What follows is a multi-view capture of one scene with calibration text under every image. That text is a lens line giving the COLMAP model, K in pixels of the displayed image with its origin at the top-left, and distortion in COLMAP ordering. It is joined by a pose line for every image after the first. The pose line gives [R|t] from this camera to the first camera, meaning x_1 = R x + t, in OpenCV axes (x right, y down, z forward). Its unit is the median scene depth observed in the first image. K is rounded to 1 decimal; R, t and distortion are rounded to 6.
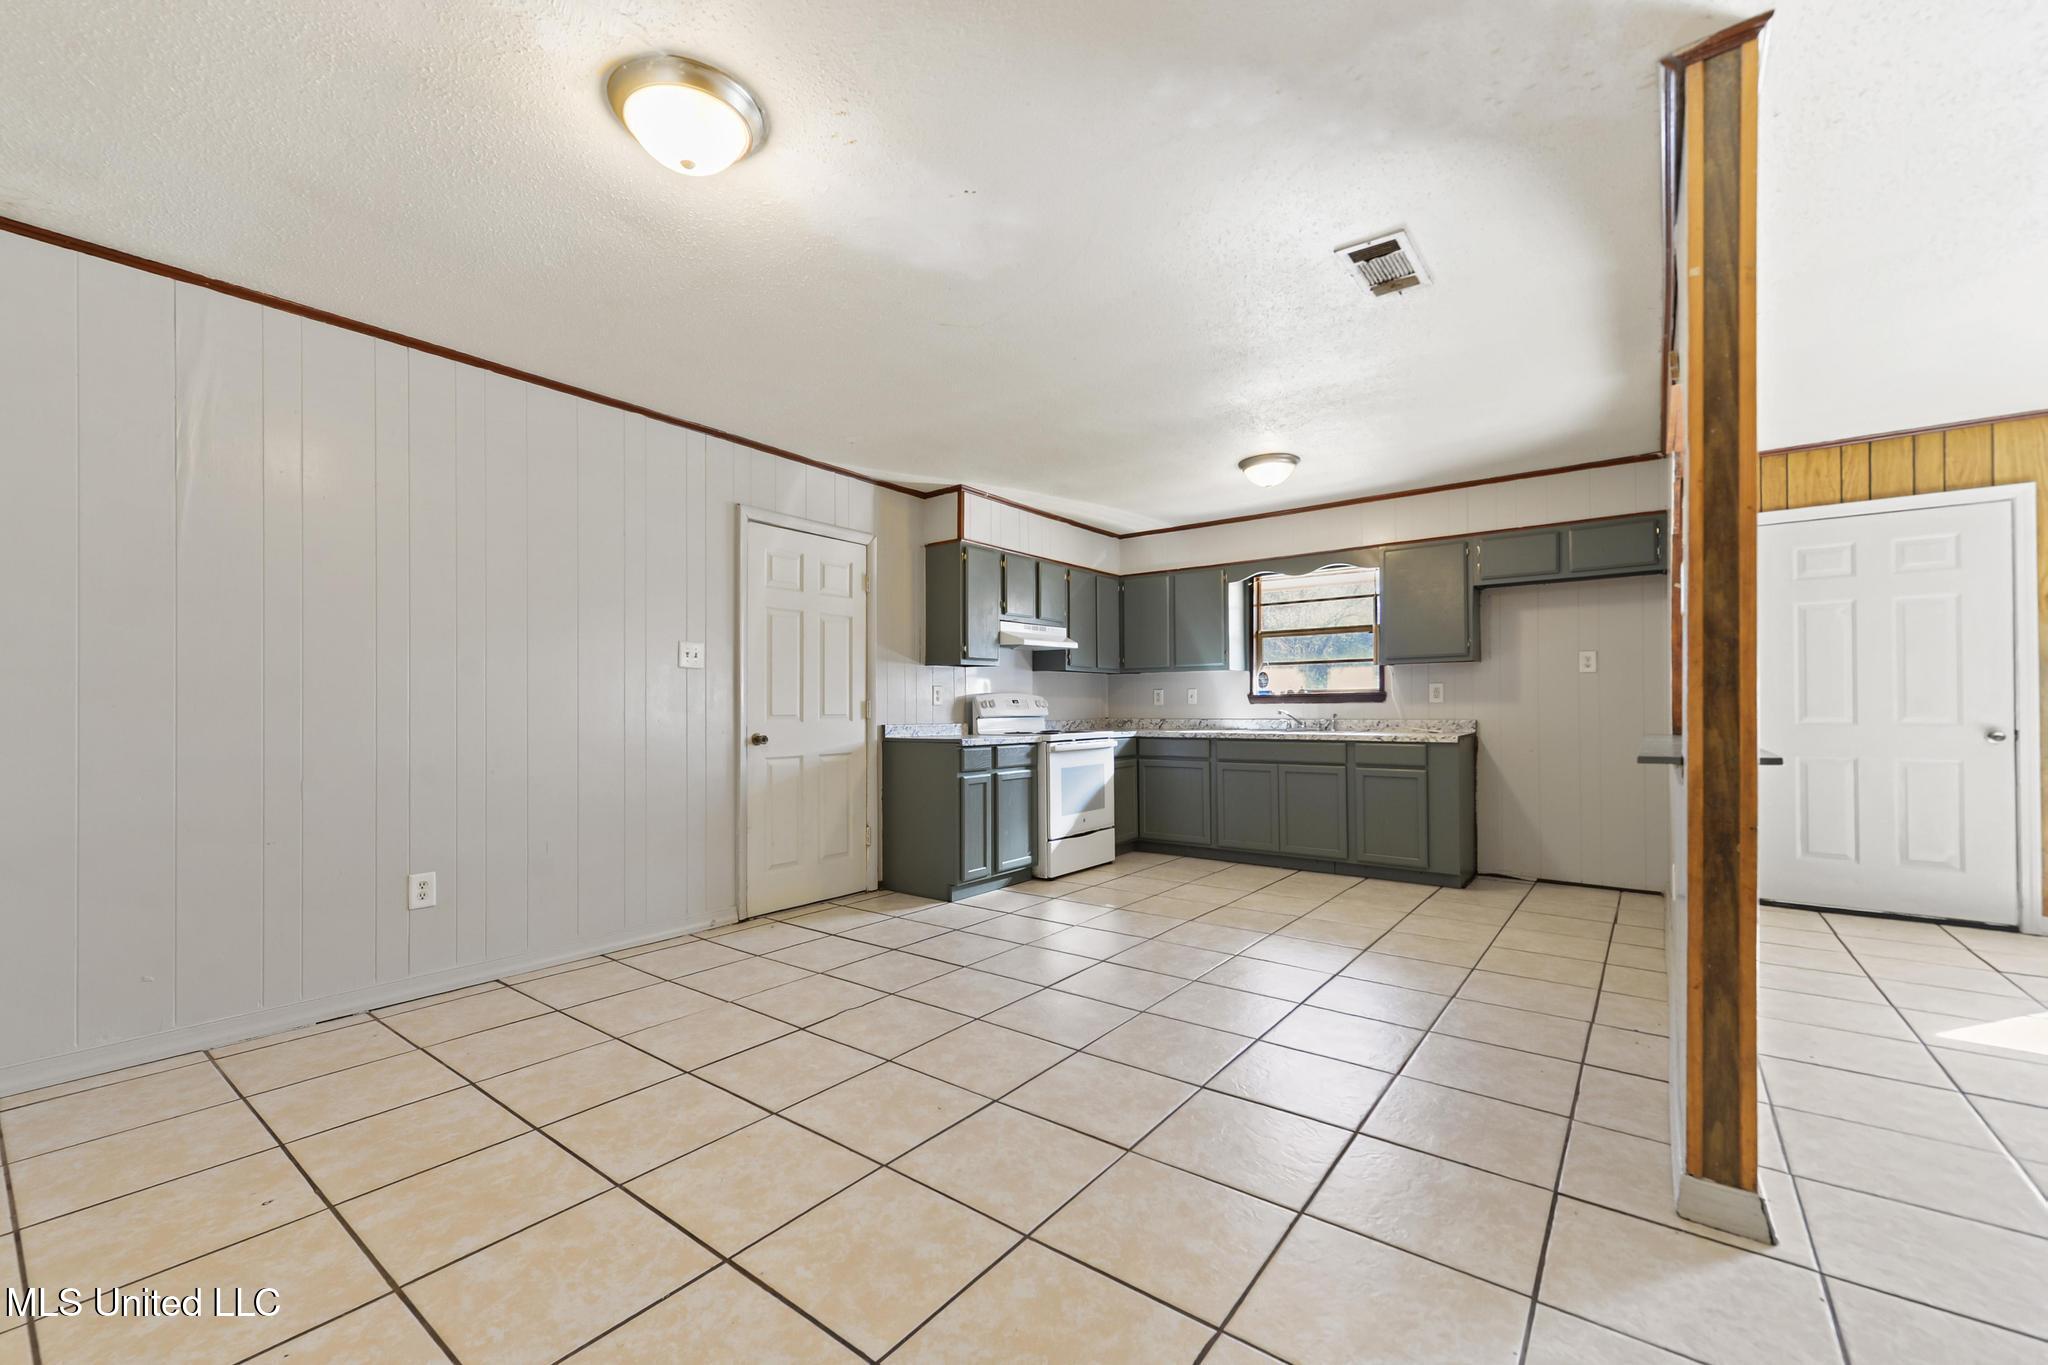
lens RADIAL K [[822.2, 0, 1028.5], [0, 822.2, 700.9], [0, 0, 1]] dist [0.006683, -0.000287]
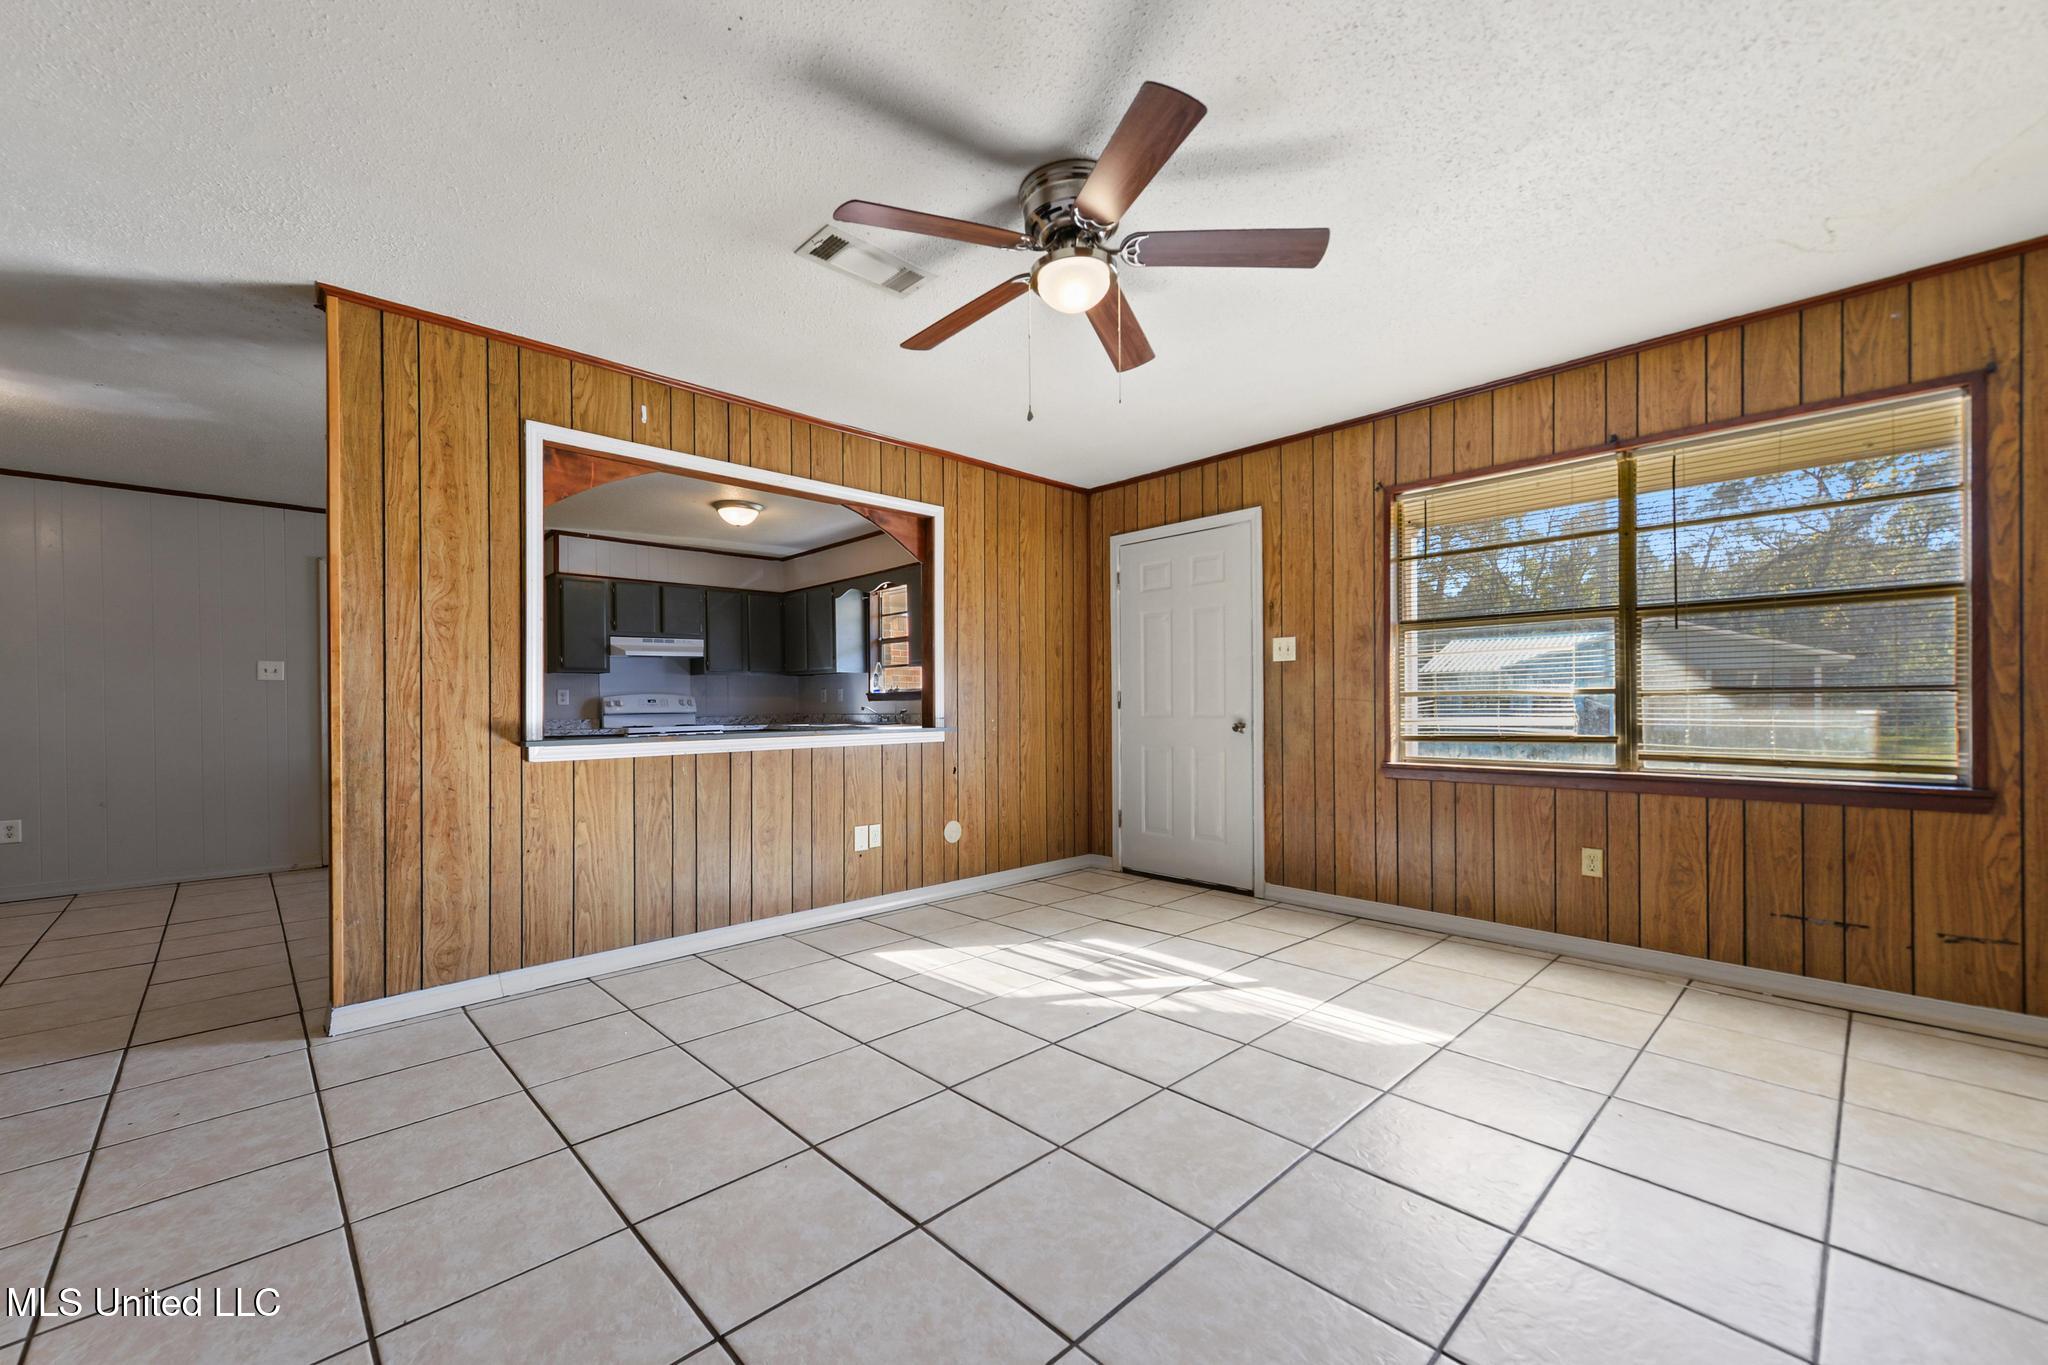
lens RADIAL K [[822.2, 0, 1024.9], [0, 822.2, 698.9], [0, 0, 1]] dist [0.006683, -0.000287]
pose [[0.988664, -0.008330, -0.149911, 0.963571], [0.008868, 0.999956, 0.002918, -0.001887], [0.149880, -0.004215, 0.988695, -0.165543]]
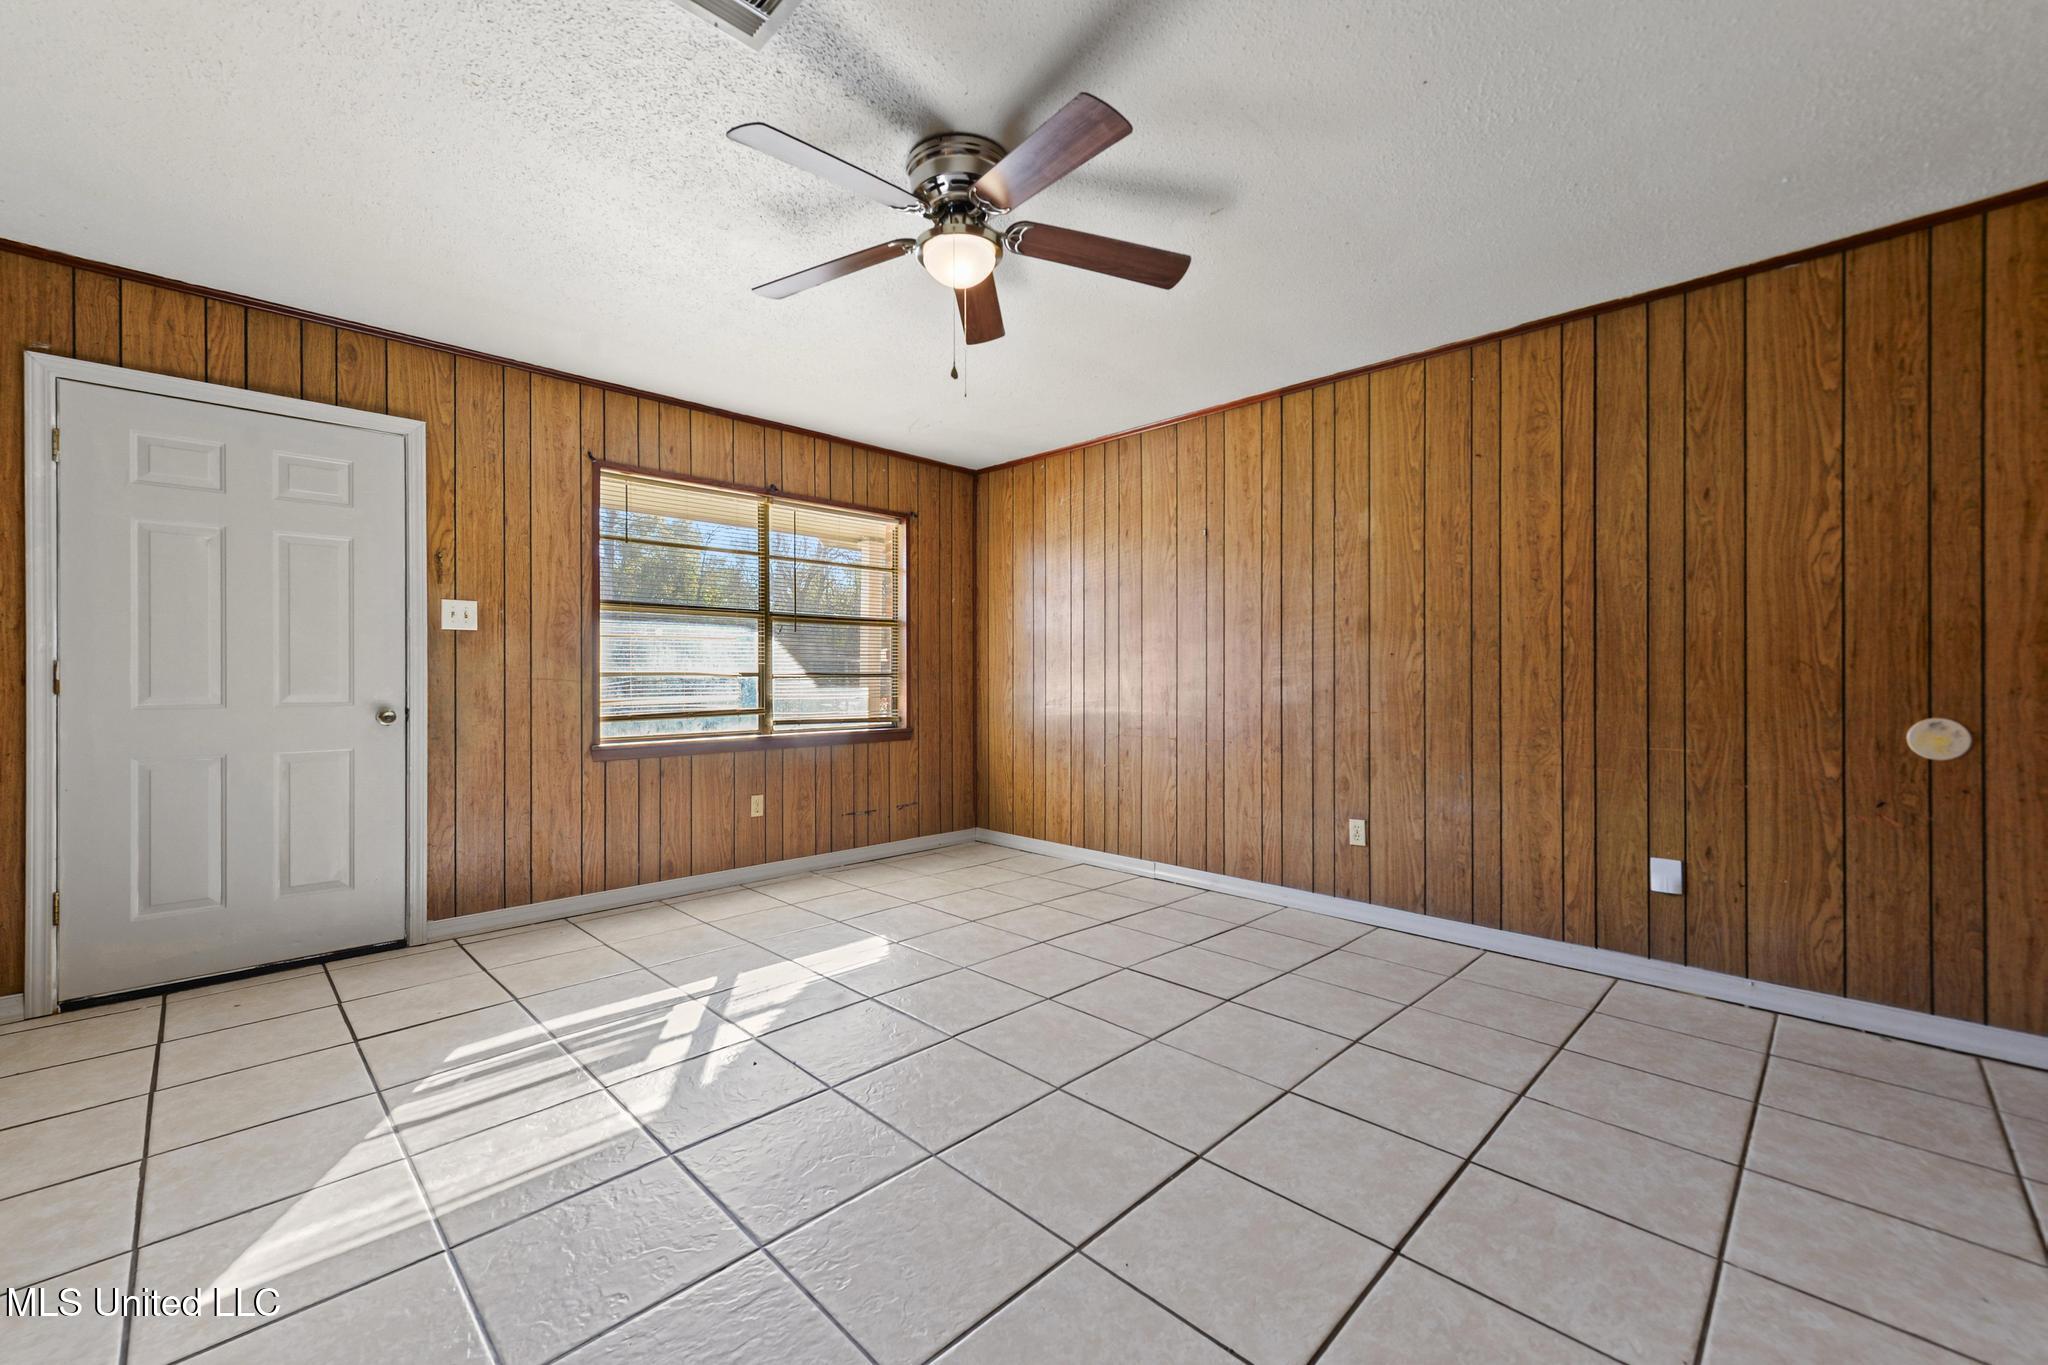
lens RADIAL K [[822.2, 0, 986.8], [0, 822.2, 672.2], [0, 0, 1]] dist [0.006683, -0.000287]
pose [[0.147951, 0.008319, 0.988960, 0.406771], [-0.004757, 0.999959, -0.007700, 0.001778], [-0.988983, -0.003565, 0.147984, 0.263846]]
